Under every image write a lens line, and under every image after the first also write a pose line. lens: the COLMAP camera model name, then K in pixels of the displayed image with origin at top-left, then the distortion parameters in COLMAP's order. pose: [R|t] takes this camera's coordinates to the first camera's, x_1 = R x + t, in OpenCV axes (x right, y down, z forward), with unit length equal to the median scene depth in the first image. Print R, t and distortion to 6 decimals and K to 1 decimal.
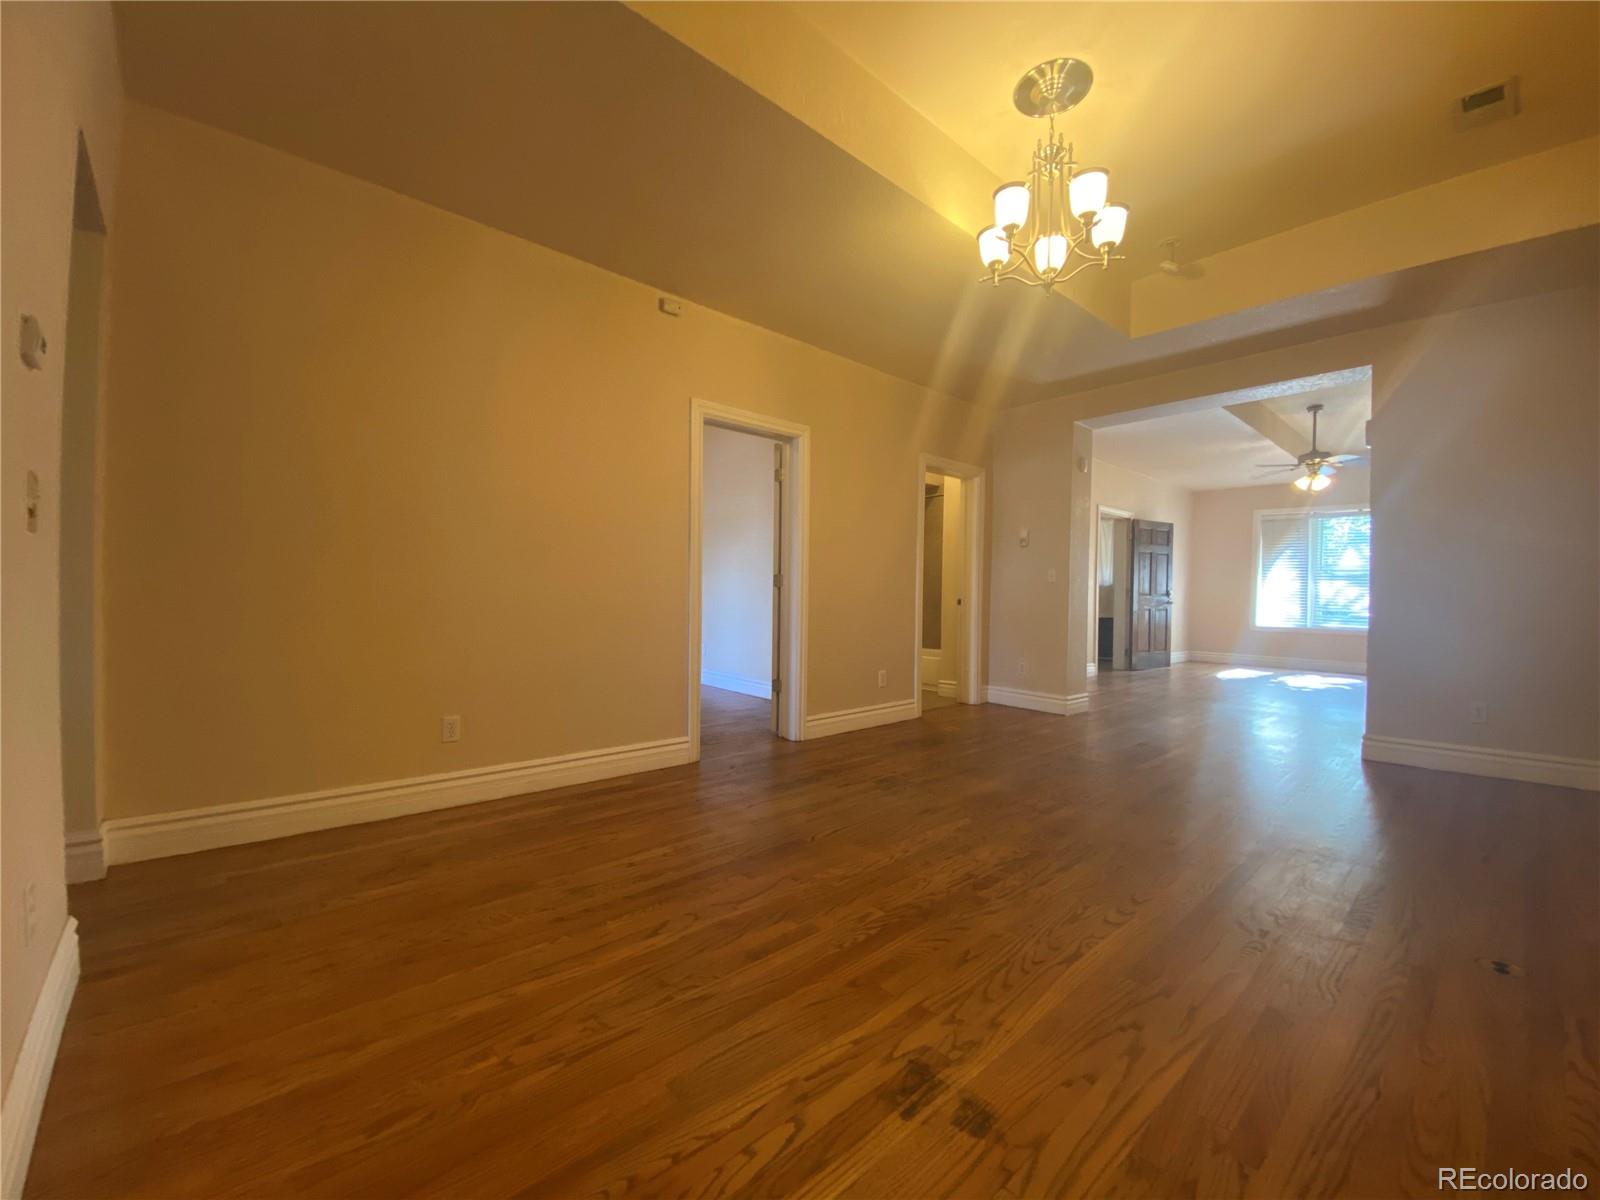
lens RADIAL K [[649.9, 0, 795.0], [0, 649.9, 594.6], [0, 0, 1]] dist [0.020288, -0.018457]
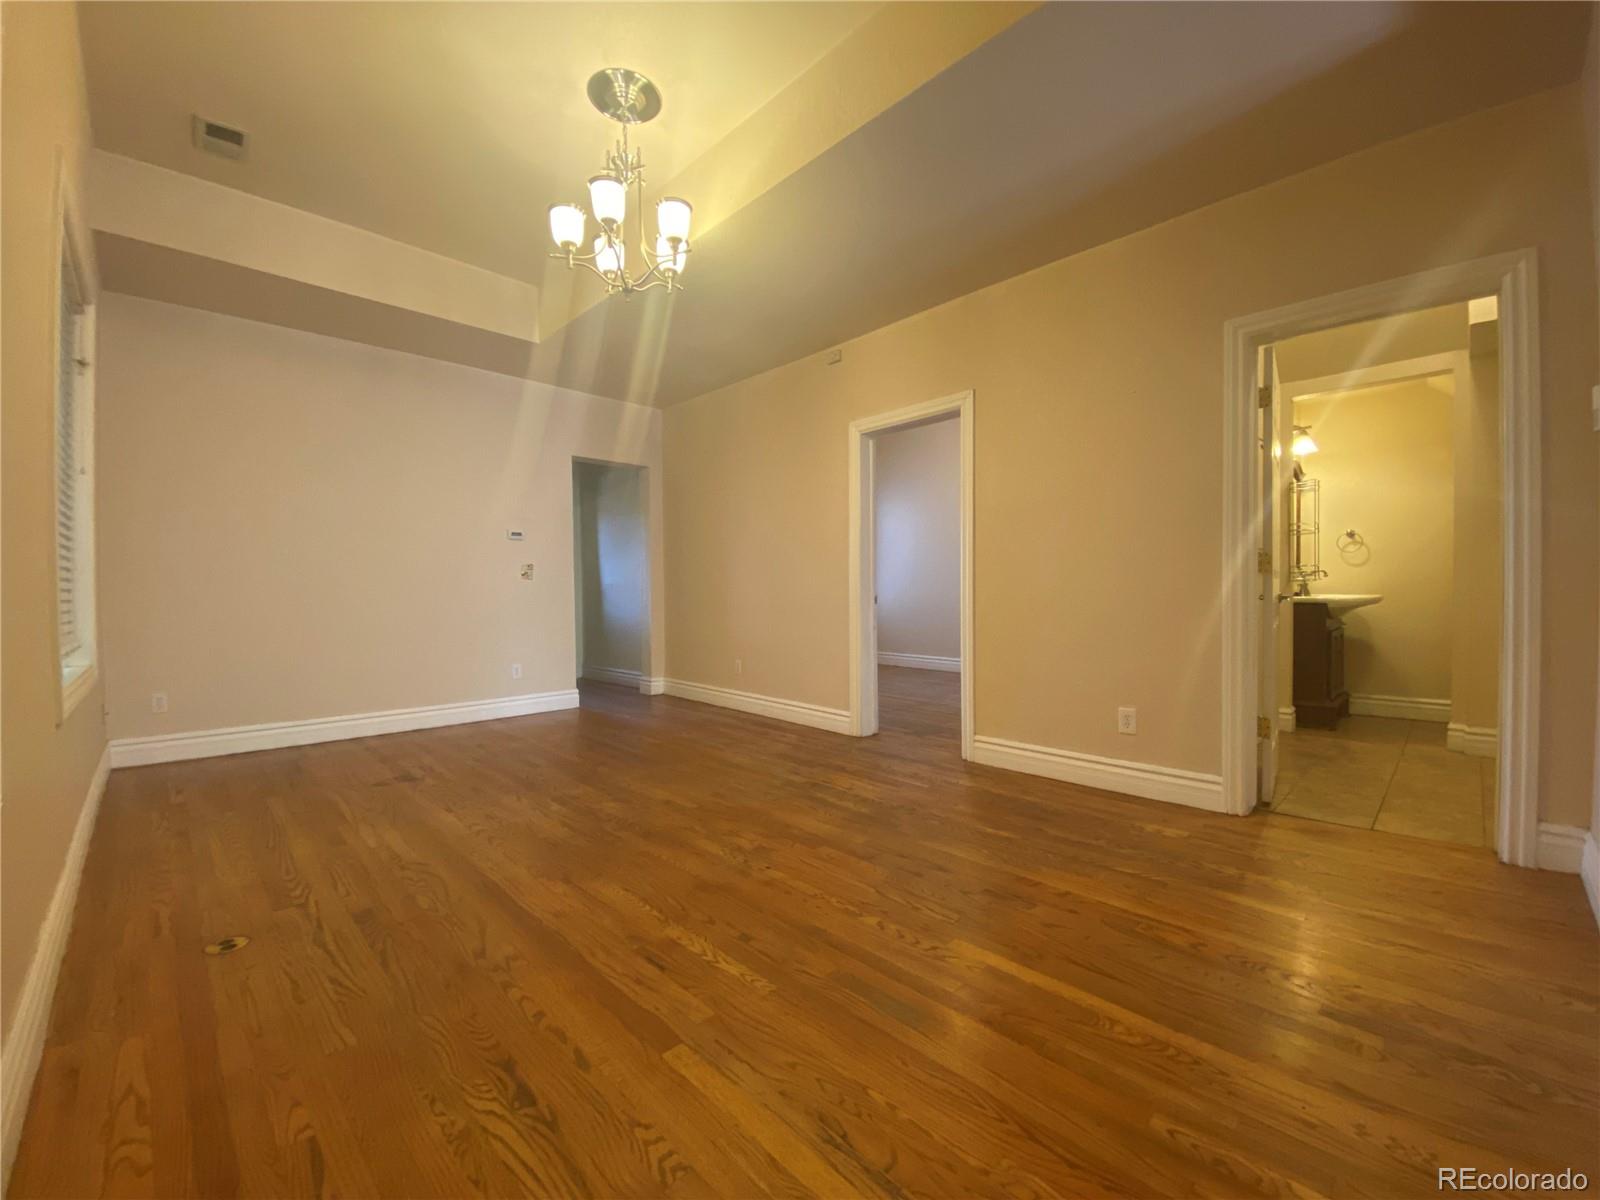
lens RADIAL K [[649.9, 0, 795.0], [0, 649.9, 594.6], [0, 0, 1]] dist [0.020288, -0.018457]
pose [[0.032956, -0.001109, -0.999456, 1.399627], [0.009117, 0.999958, -0.000809, 0.009106], [0.999415, -0.009086, 0.032965, 1.207979]]
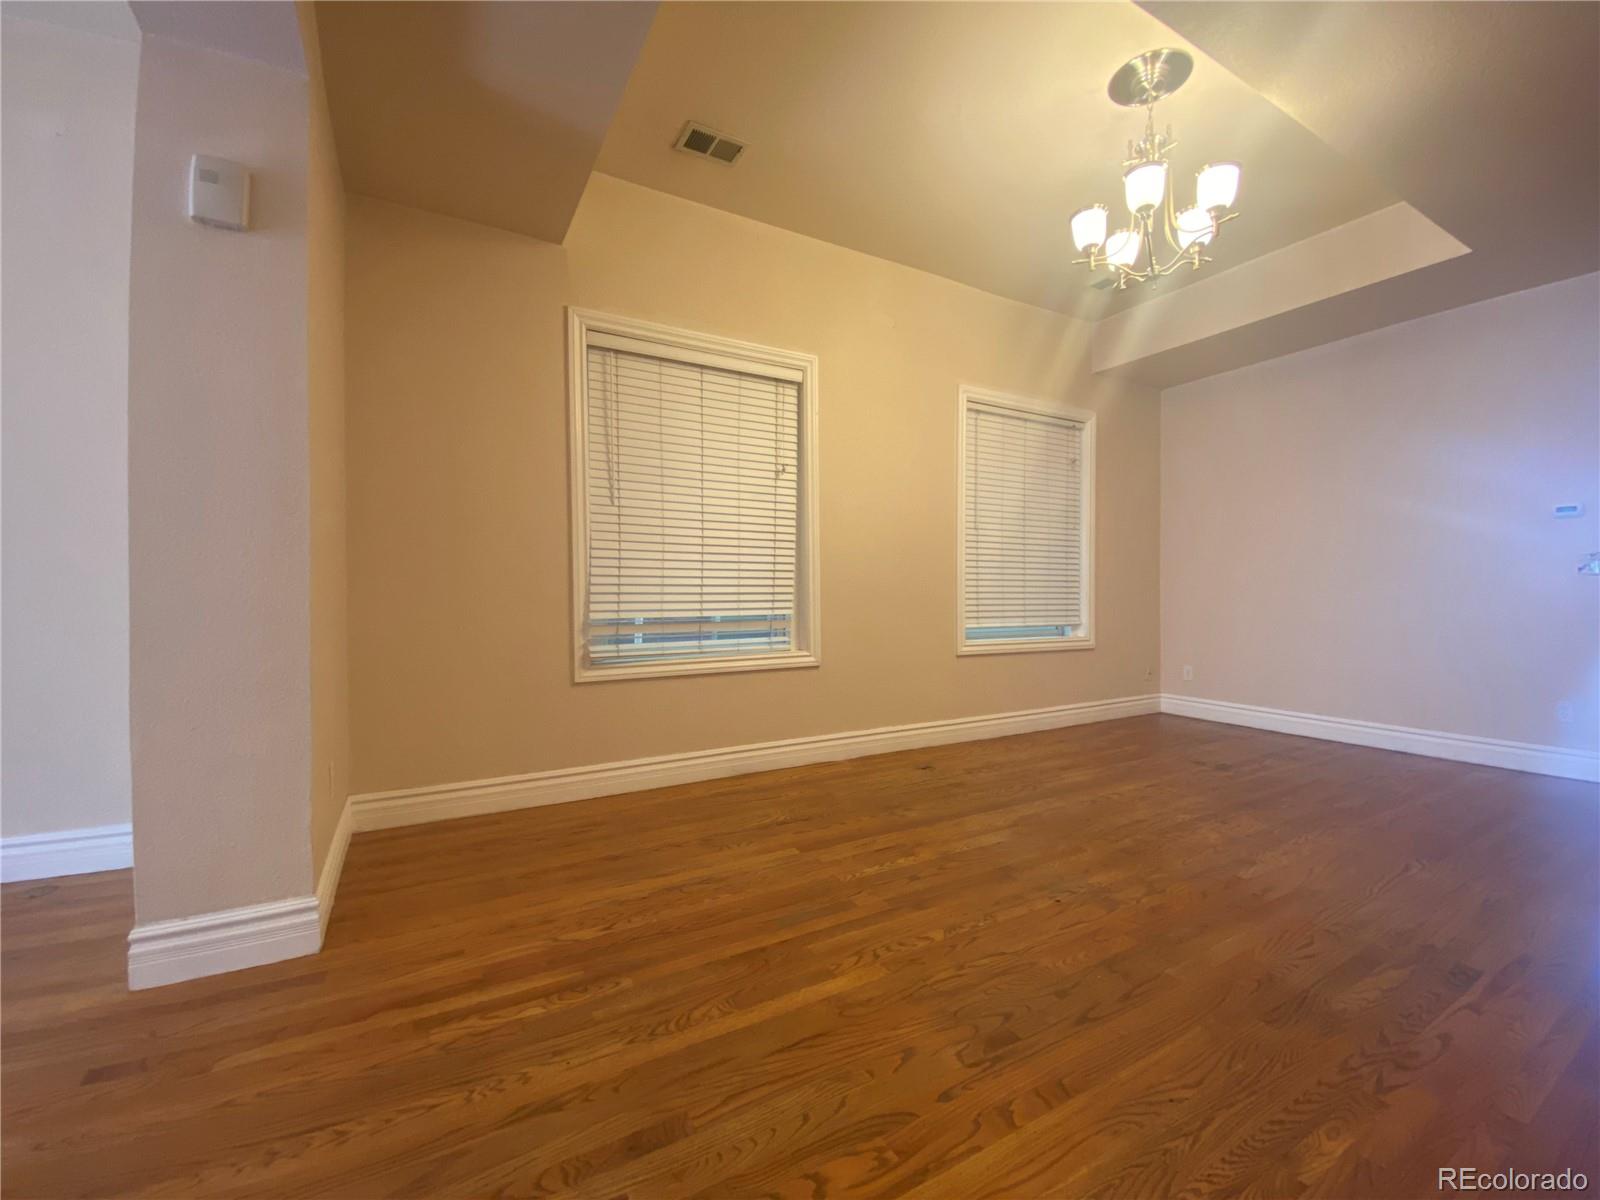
lens RADIAL K [[650.0, 0, 787.5], [0, 650.0, 601.2], [0, 0, 1]] dist [0.019084, -0.022719]
pose [[-0.972372, -0.012975, 0.233077, 0.671084], [-0.010656, 0.999880, 0.011206, 0.005251], [-0.233195, 0.008412, -0.972394, 2.033870]]
